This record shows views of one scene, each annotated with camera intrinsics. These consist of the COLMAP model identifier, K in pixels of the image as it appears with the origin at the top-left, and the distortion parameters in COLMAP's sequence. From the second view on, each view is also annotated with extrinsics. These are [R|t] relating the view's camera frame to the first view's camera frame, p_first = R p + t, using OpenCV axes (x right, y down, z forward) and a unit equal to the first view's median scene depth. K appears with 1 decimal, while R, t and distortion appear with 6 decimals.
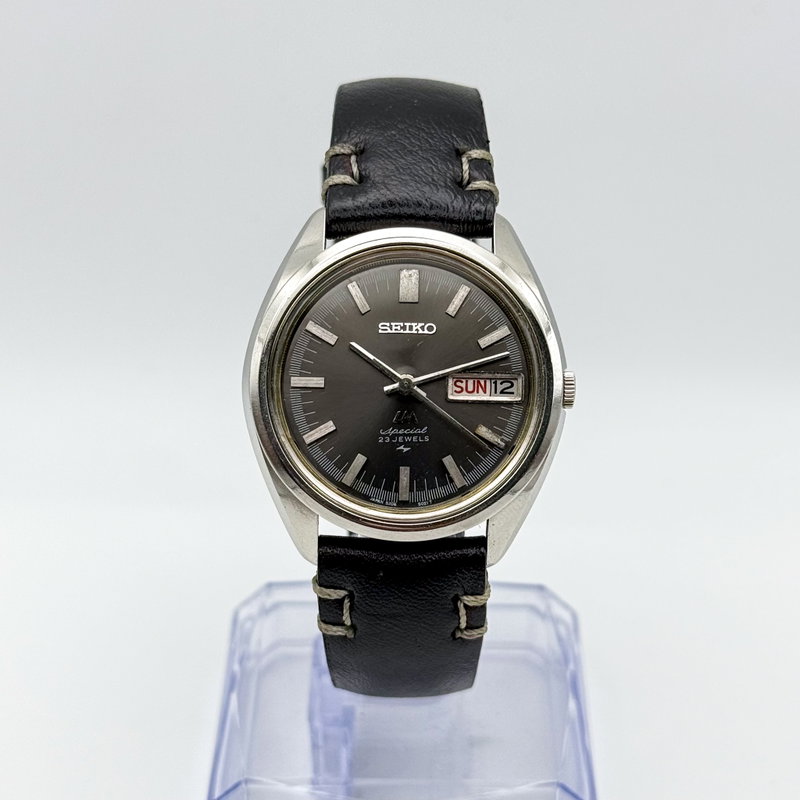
lens RADIAL K [[1958.5, 0, 398.7], [0, 1958.5, 389.4], [0, 0, 1]] dist [0.396655, 0.031738]
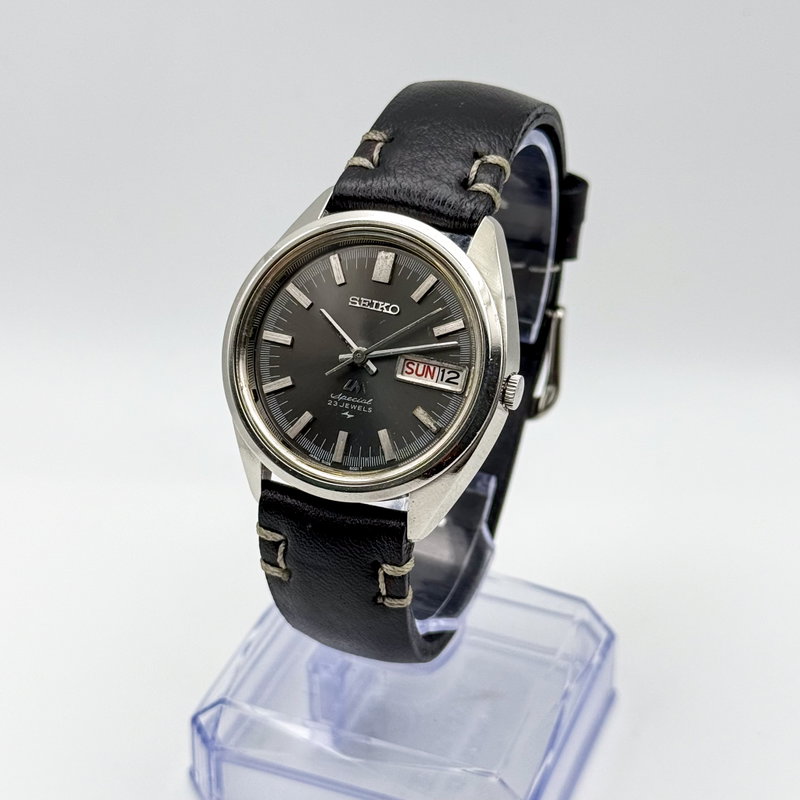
lens RADIAL K [[1958.5, 0, 398.7], [0, 1958.5, 389.4], [0, 0, 1]] dist [0.396655, 0.031738]
pose [[0.928948, 0.187350, -0.319306, 0.366678], [-0.193787, 0.980973, 0.011798, -0.001482], [0.315441, 0.050918, 0.947578, -0.006665]]
